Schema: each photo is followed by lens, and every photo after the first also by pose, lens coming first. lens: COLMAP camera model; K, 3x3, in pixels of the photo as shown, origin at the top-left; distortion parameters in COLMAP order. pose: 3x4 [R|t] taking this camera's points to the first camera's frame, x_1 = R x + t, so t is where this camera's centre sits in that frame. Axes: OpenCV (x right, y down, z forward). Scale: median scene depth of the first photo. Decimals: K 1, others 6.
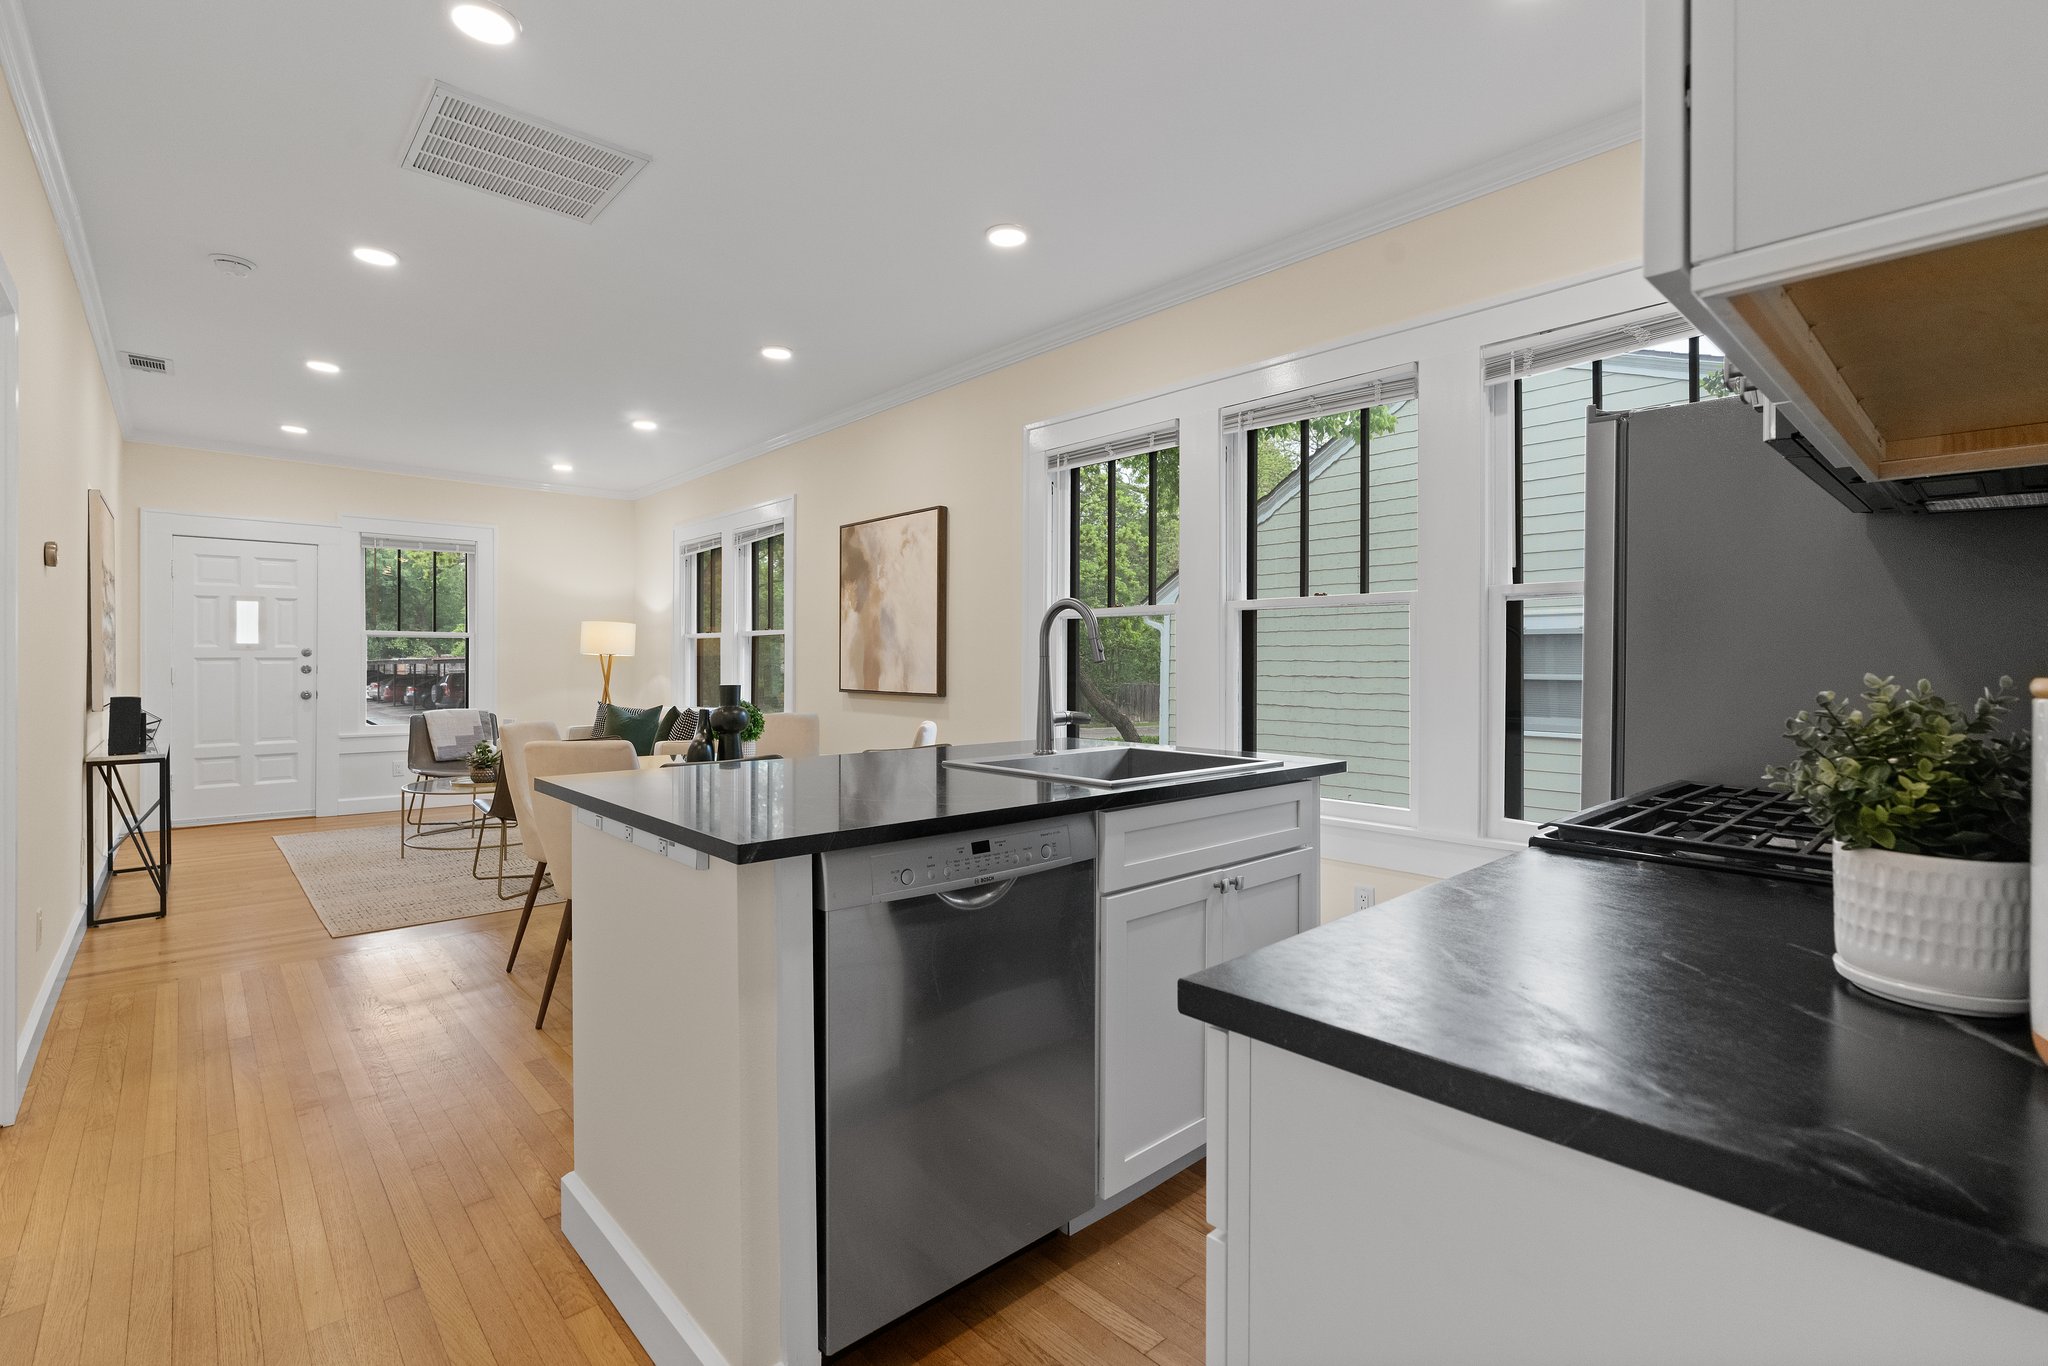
lens RADIAL K [[938.5, 0, 1029.5], [0, 938.5, 670.5], [0, 0, 1]] dist [-0.002665, -0.000213]
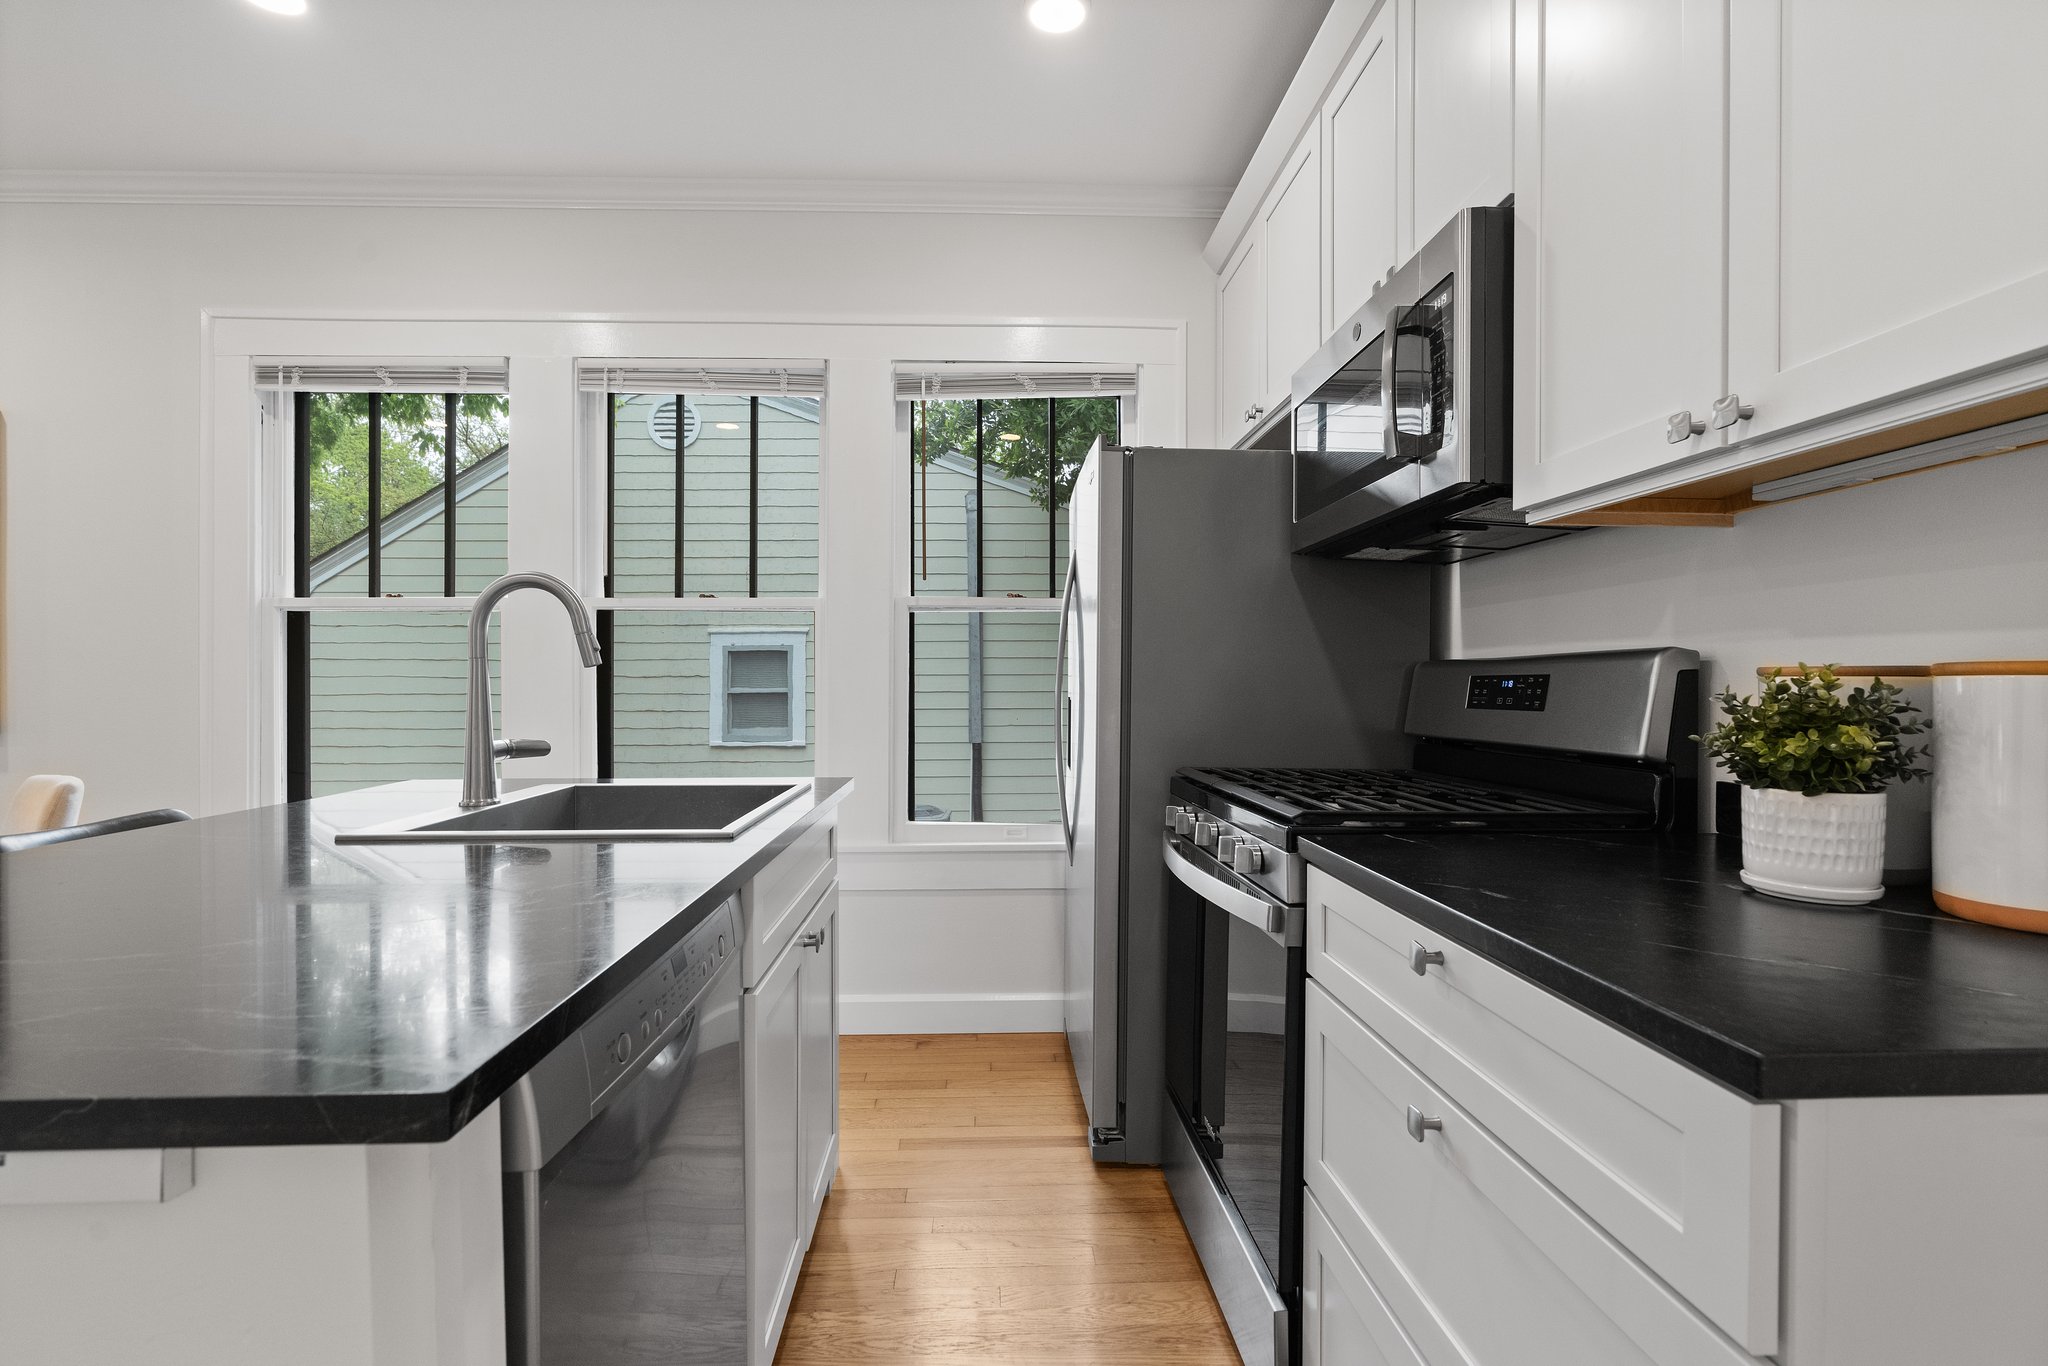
lens RADIAL K [[938.5, 0, 1024.6], [0, 938.5, 675.1], [0, 0, 1]] dist [-0.002665, -0.000213]
pose [[0.629176, -0.014816, 0.777122, -0.177387], [0.019628, 0.999802, 0.003170, -0.003112], [-0.777015, 0.013258, 0.629342, 0.198005]]
